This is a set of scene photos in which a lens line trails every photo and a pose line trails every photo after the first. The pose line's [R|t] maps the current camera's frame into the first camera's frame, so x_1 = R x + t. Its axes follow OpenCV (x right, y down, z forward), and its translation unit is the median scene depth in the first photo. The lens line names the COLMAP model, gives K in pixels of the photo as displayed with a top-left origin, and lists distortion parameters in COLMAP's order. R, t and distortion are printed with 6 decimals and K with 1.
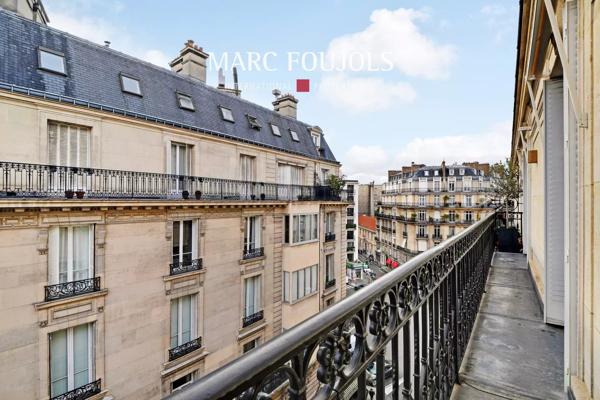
lens RADIAL K [[286.2, 0, 300.0], [0, 286.2, 200.0], [0, 0, 1]] dist [-0.003163, -0.000813]
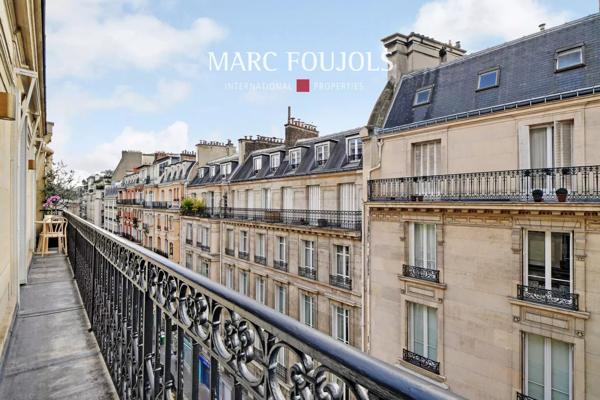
lens RADIAL K [[286.2, 0, 300.0], [0, 286.2, 200.0], [0, 0, 1]] dist [-0.003163, -0.000813]
pose [[-0.170495, -0.011424, -0.985292, 0.467519], [-0.001829, 0.999935, -0.011278, 0.003279], [0.985357, -0.000121, -0.170505, 0.604284]]
